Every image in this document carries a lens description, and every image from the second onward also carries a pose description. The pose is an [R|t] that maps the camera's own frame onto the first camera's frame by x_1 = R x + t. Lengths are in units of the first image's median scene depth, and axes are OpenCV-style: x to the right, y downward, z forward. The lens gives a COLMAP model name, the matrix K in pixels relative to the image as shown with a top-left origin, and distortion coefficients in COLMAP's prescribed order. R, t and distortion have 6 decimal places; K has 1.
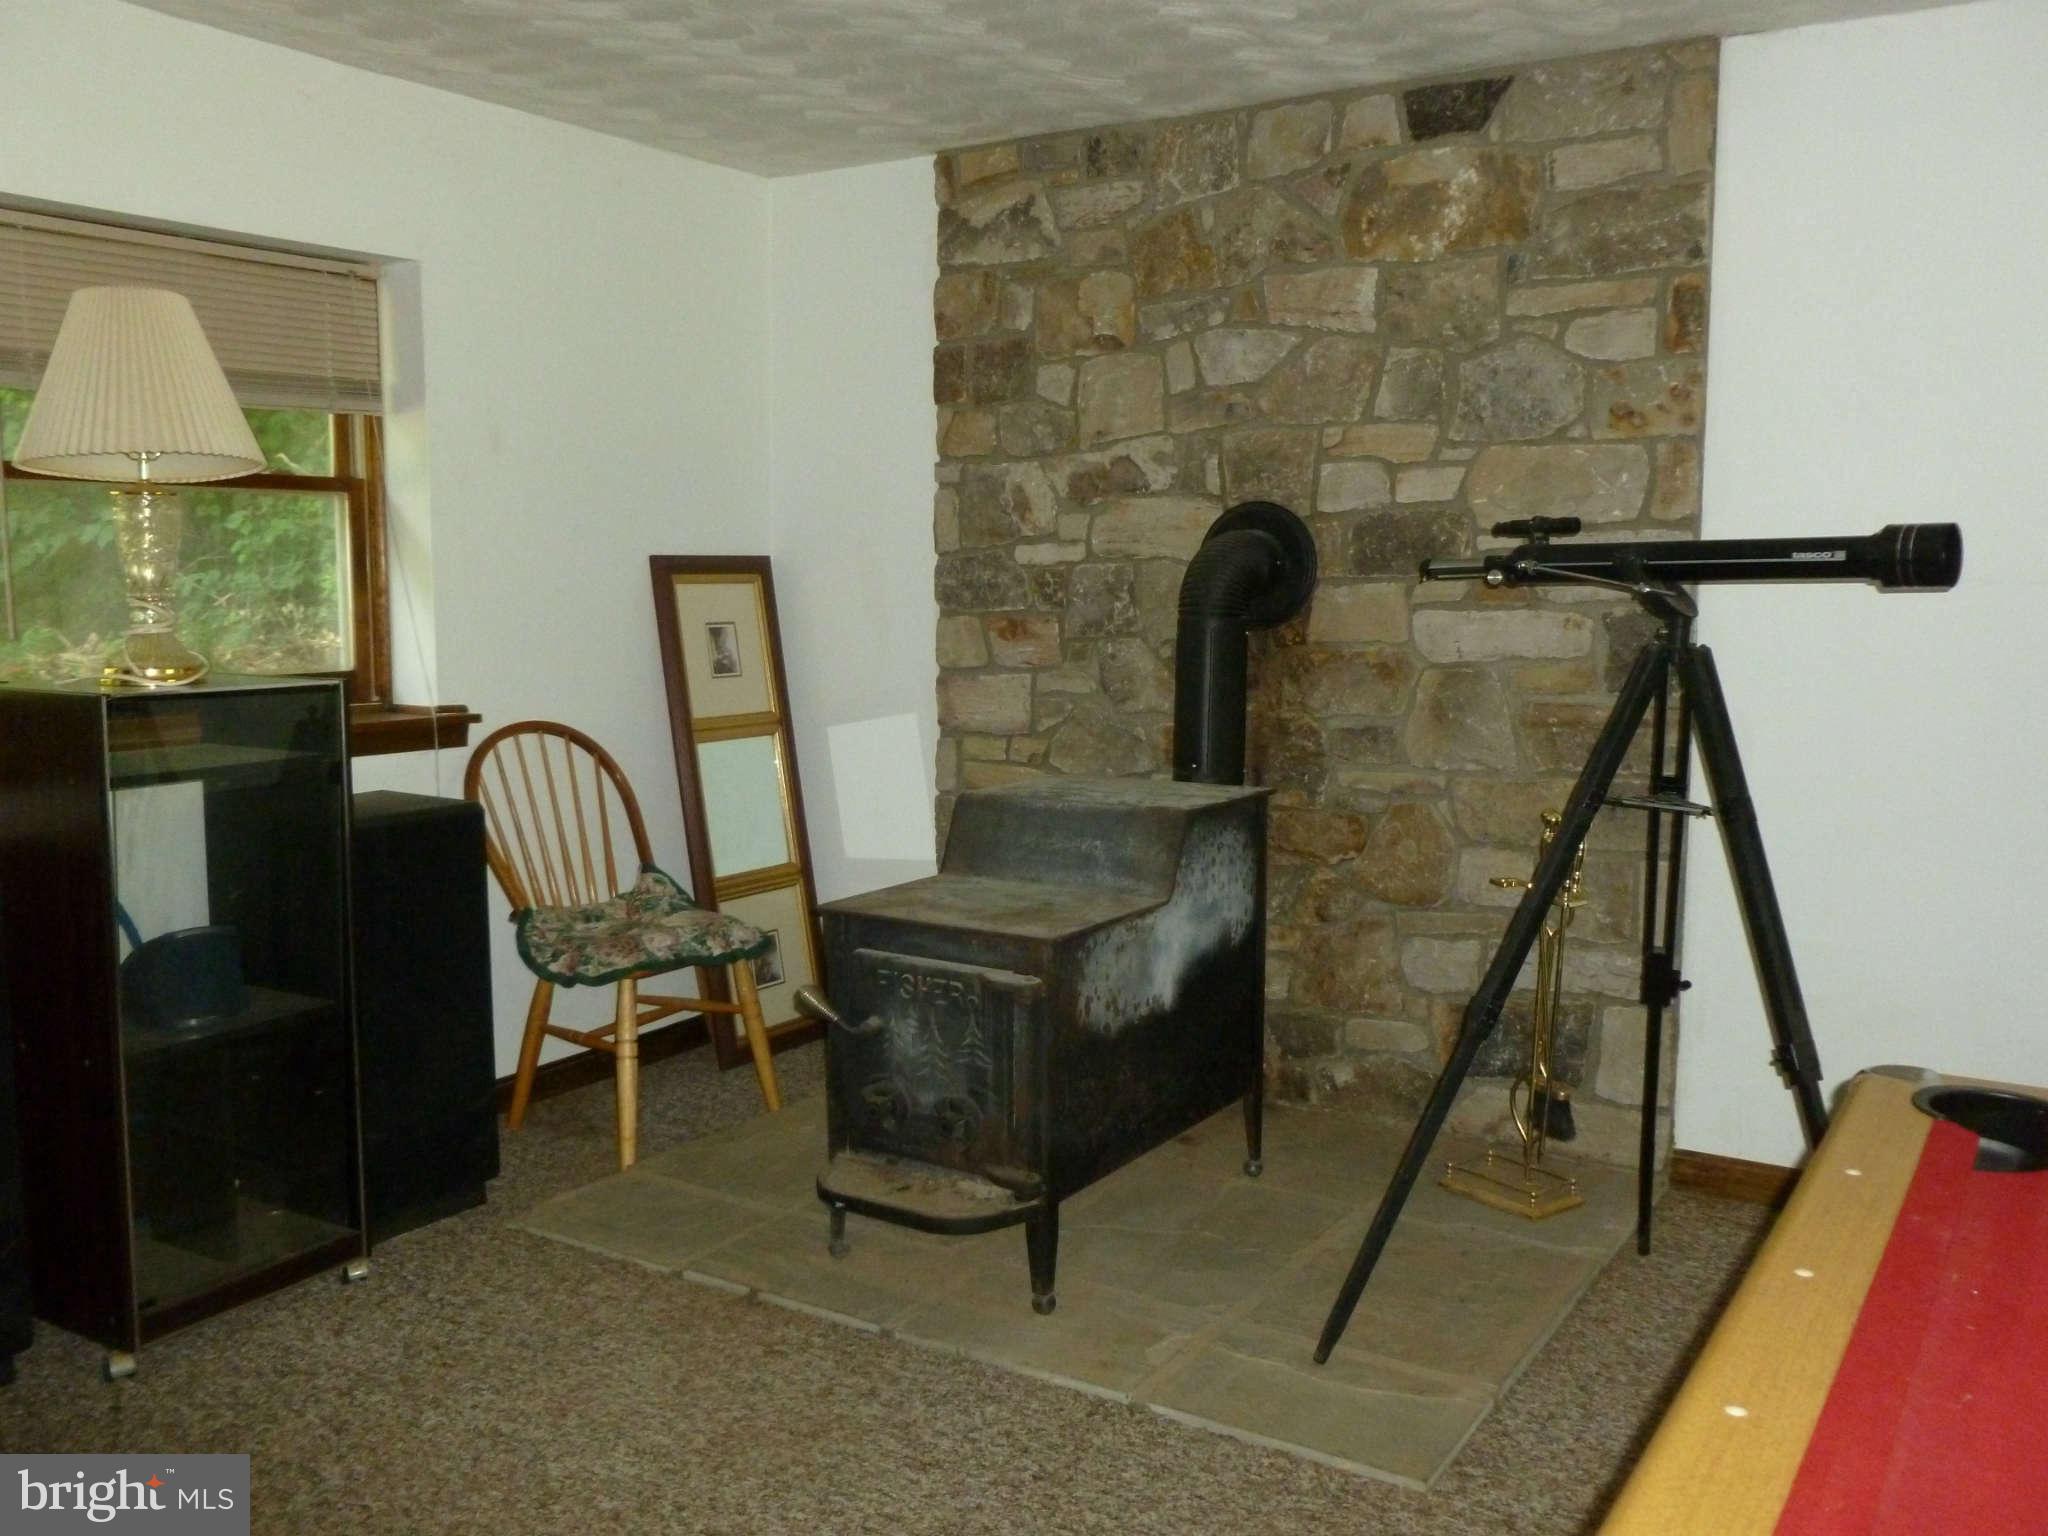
lens RADIAL K [[1755.5, 0, 1024.0], [0, 1755.5, 768.0], [0, 0, 1]] dist [-0.034018, -0.001025]
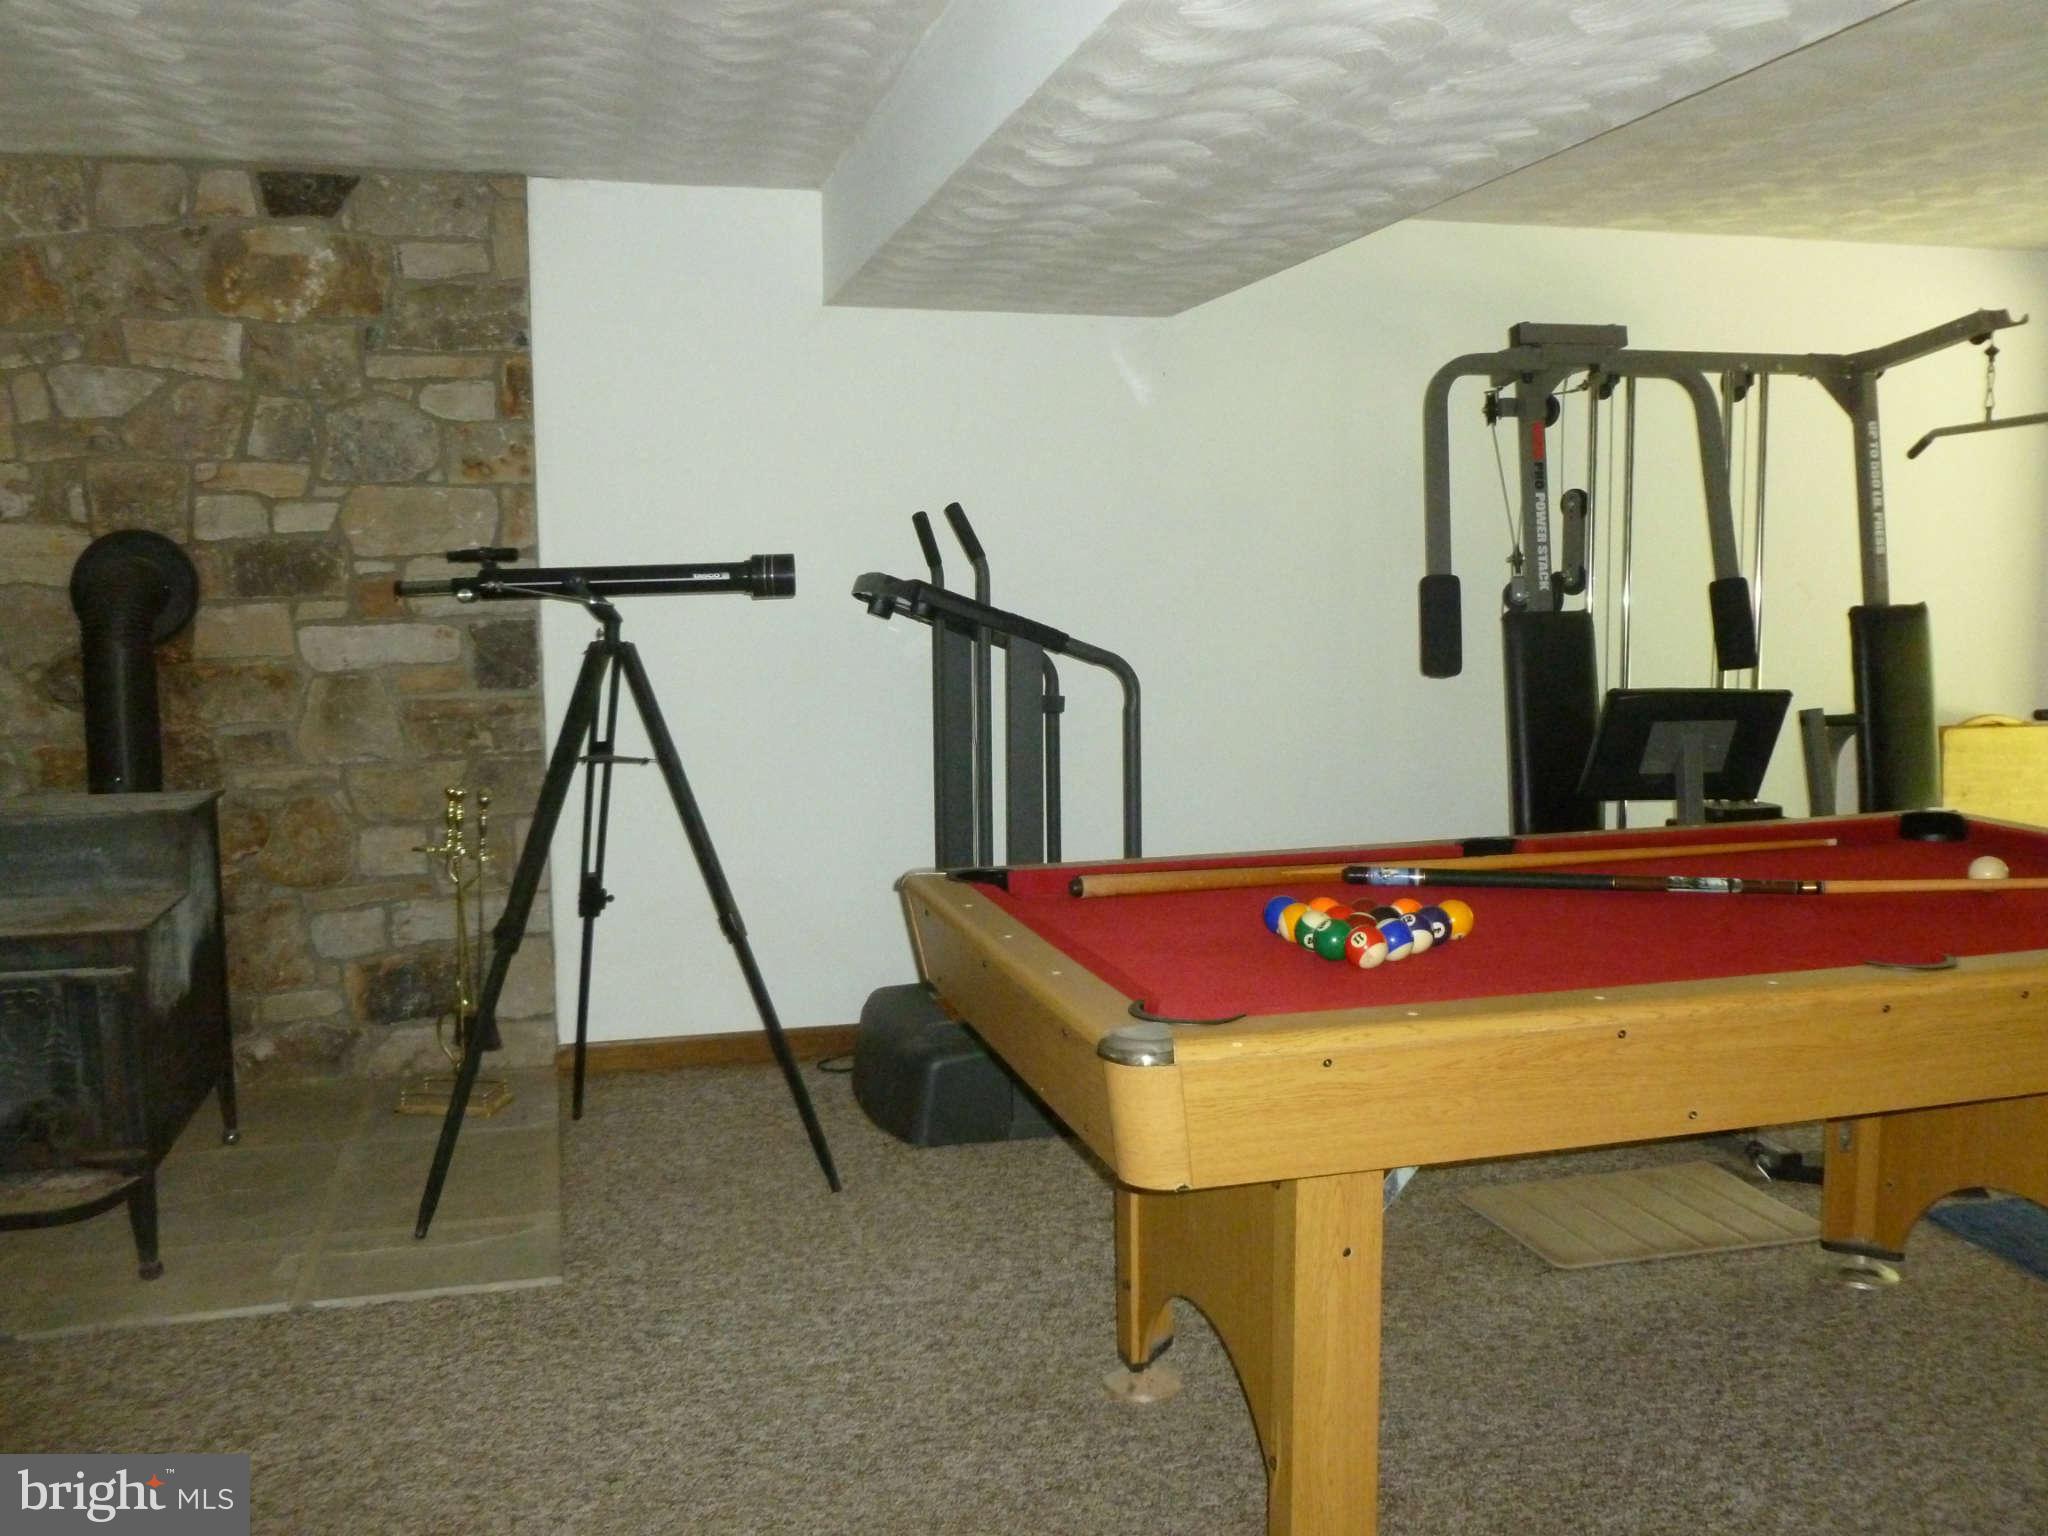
lens RADIAL K [[1874.6, 0, 1024.0], [0, 1874.6, 768.0], [0, 0, 1]] dist [-0.007935, -0.021662]
pose [[0.650377, -0.079867, 0.755402, -0.405031], [0.095936, 0.995131, 0.022616, 0.019347], [-0.753529, 0.057762, 0.654872, -0.150350]]
